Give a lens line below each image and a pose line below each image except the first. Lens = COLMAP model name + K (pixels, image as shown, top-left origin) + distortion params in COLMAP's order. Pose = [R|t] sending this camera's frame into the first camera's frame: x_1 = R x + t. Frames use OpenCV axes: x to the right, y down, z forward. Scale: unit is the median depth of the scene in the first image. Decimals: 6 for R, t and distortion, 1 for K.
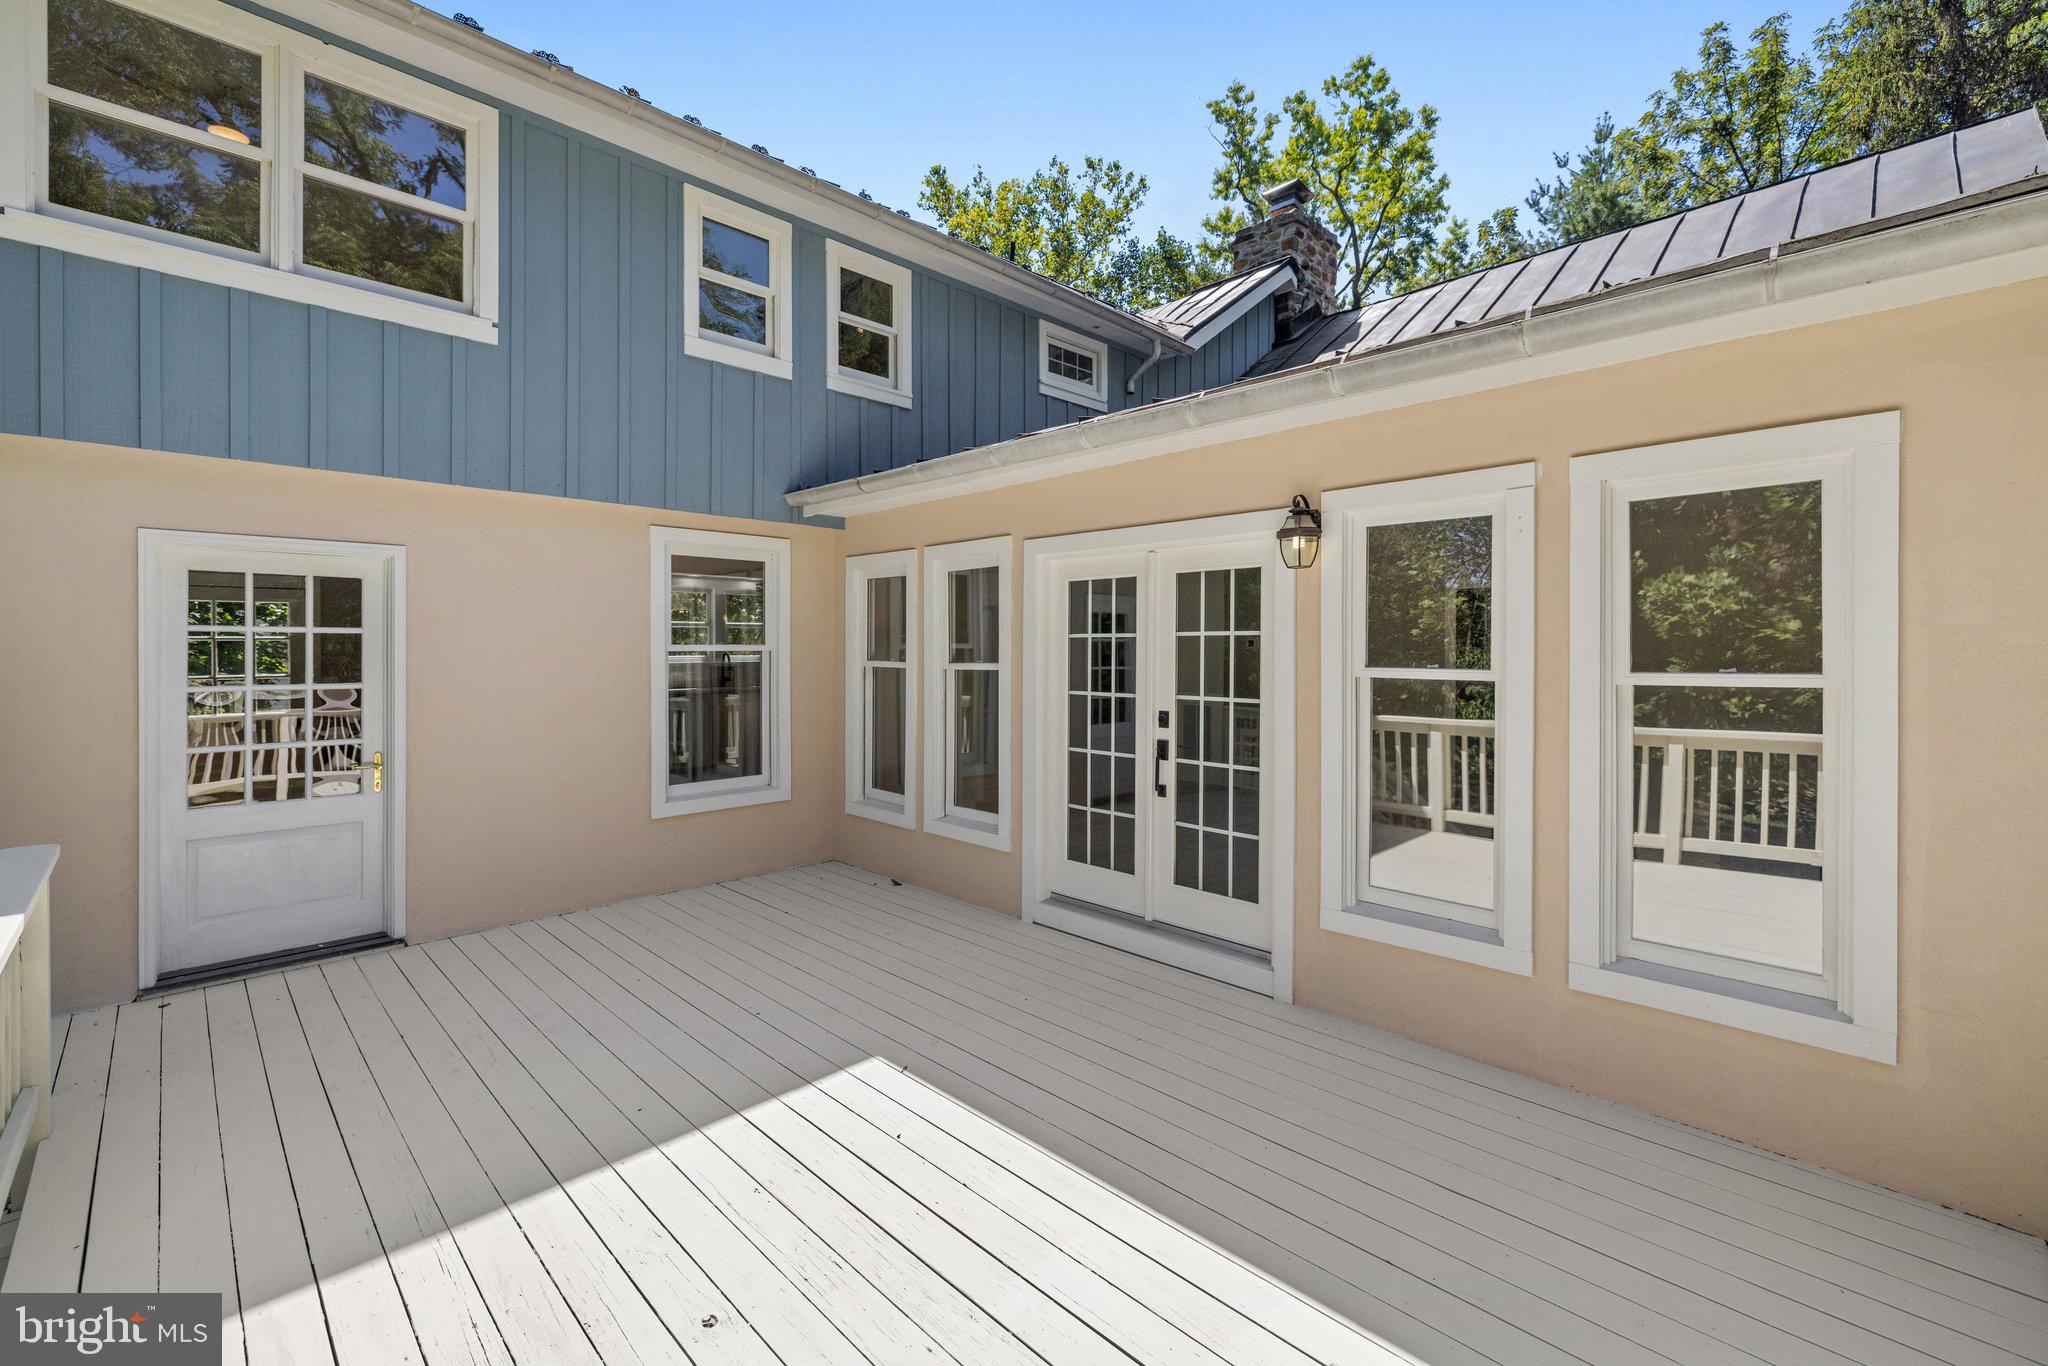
lens RADIAL K [[863.4, 0, 984.7], [0, 863.4, 650.4], [0, 0, 1]] dist [-0.003539, 0.000609]
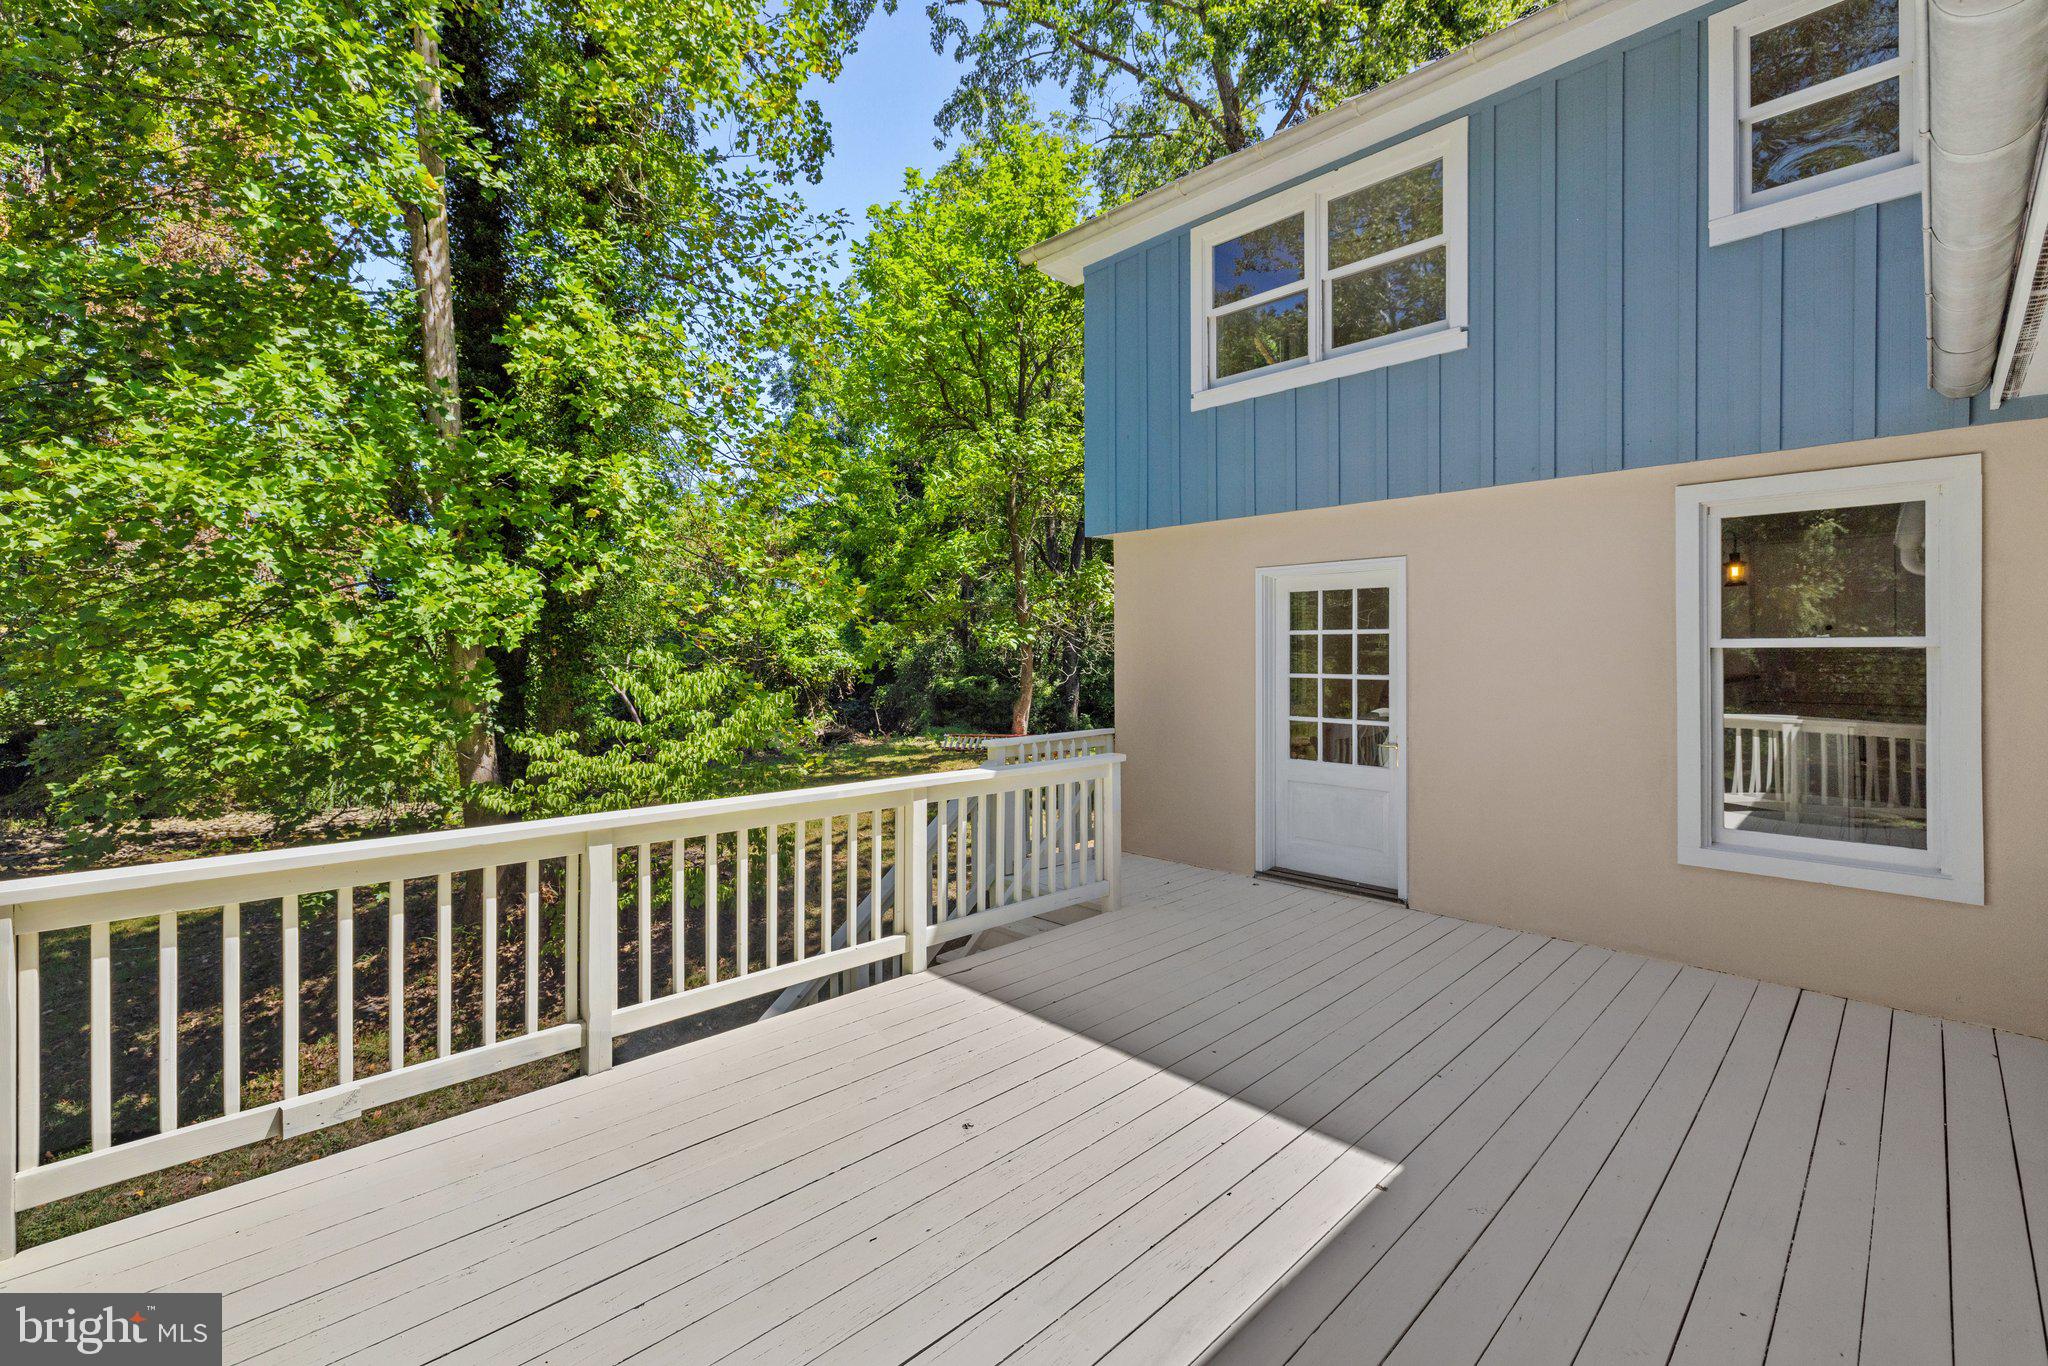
lens RADIAL K [[863.4, 0, 991.4], [0, 863.4, 648.5], [0, 0, 1]] dist [-0.003539, 0.000609]
pose [[-0.007789, -0.003784, -0.999963, 0.460332], [-0.003774, 0.999986, -0.003754, 0.007340], [0.999963, 0.003745, -0.007803, 0.452226]]
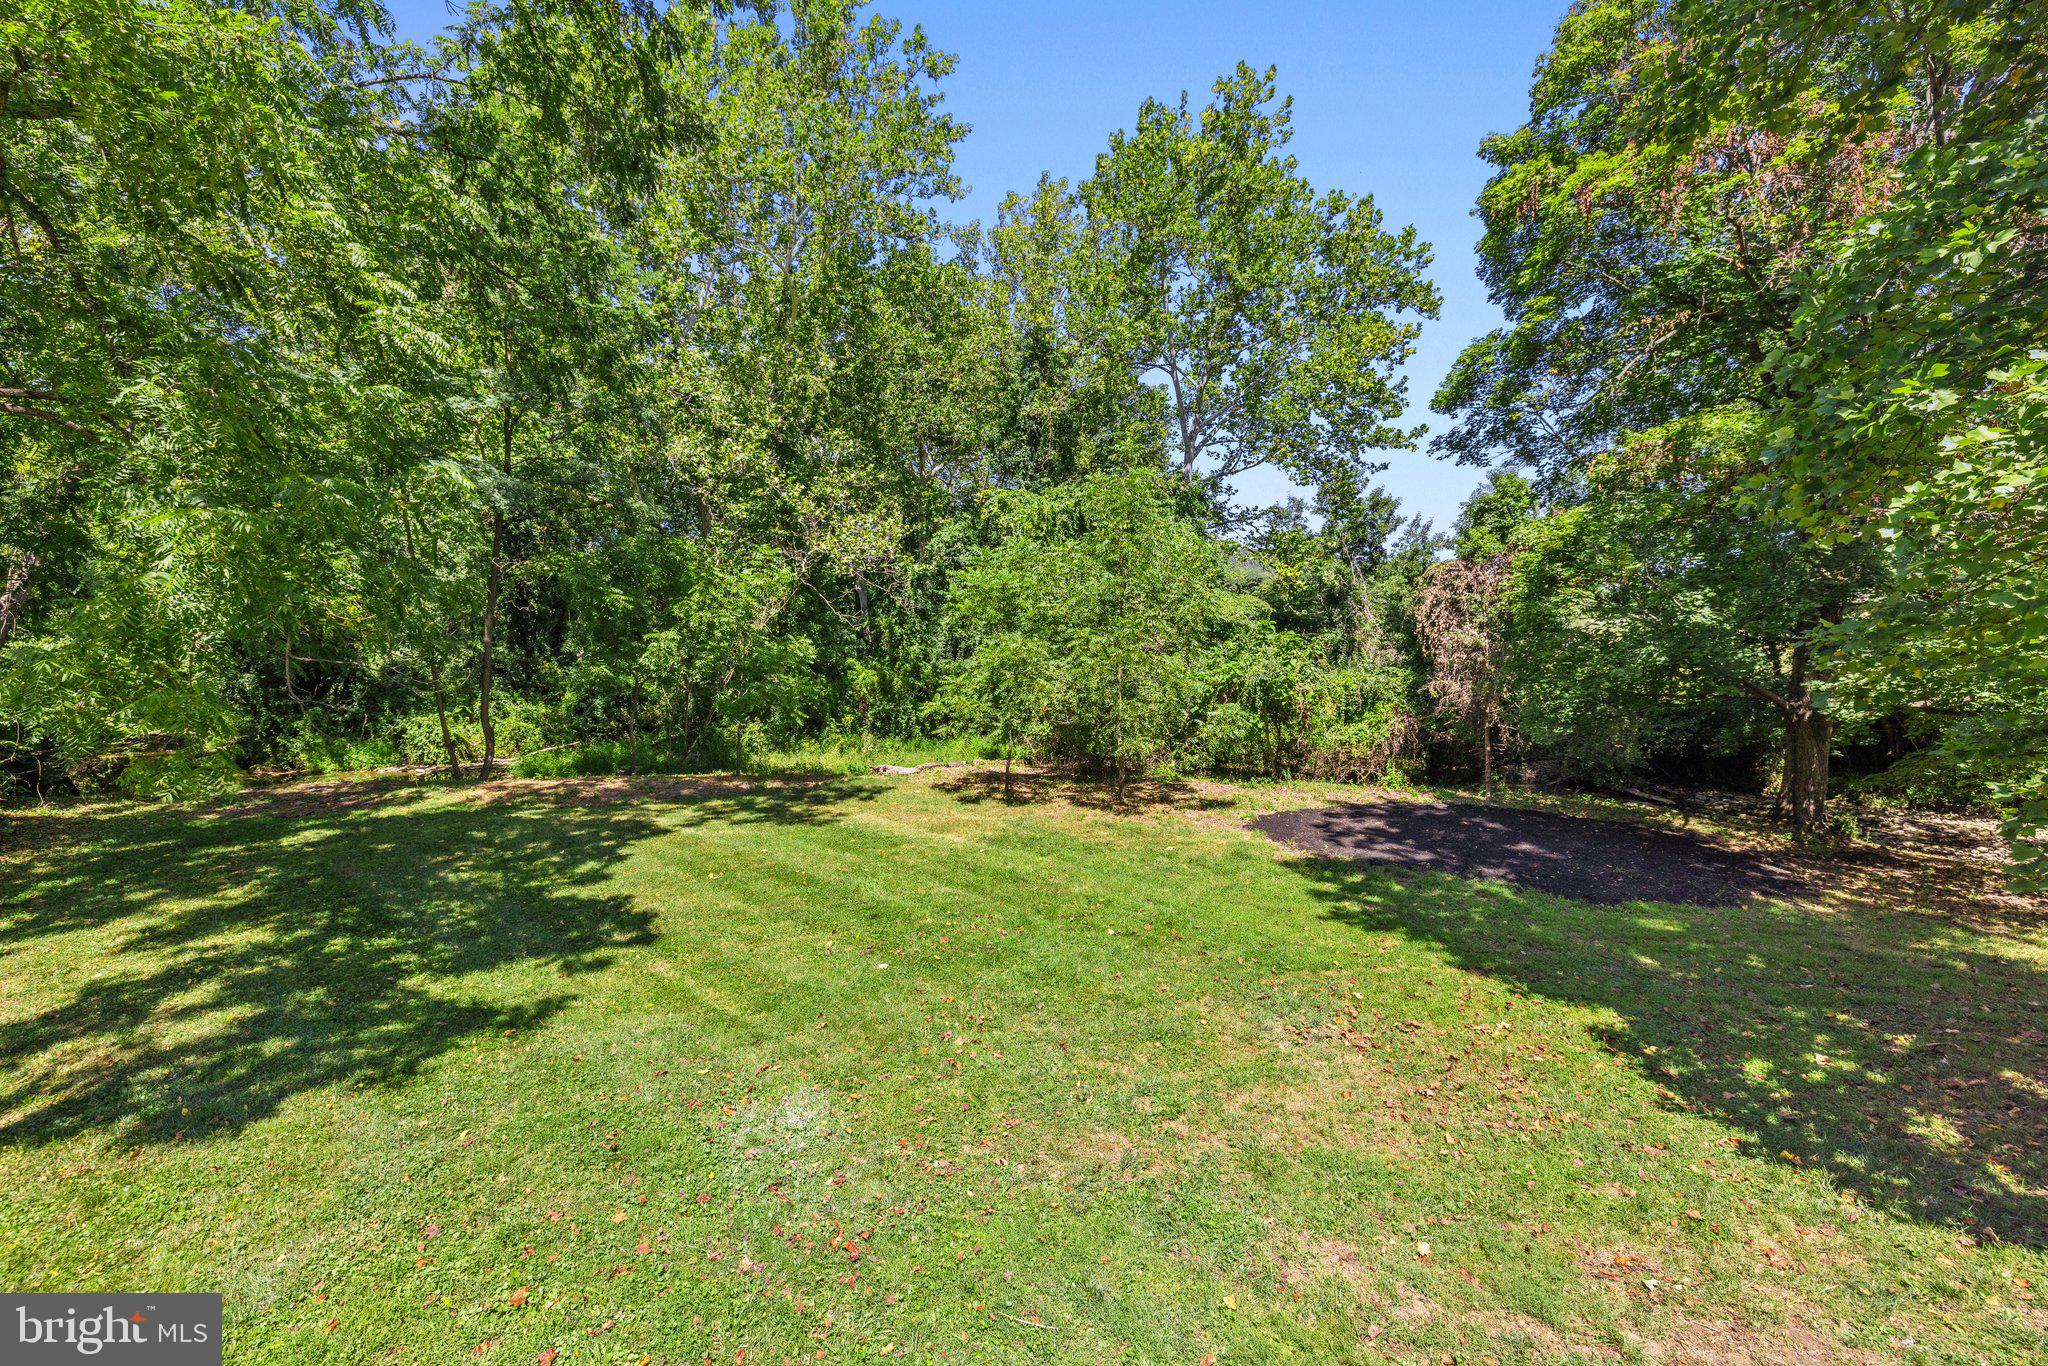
lens RADIAL K [[863.4, 0, 996.3], [0, 863.4, 674.4], [0, 0, 1]] dist [-0.003539, 0.000609]
pose [[-0.997306, 0.019628, 0.070677, 0.311010], [0.021784, 0.999316, 0.029869, 0.015133], [-0.070043, 0.031328, -0.997052, 0.115016]]
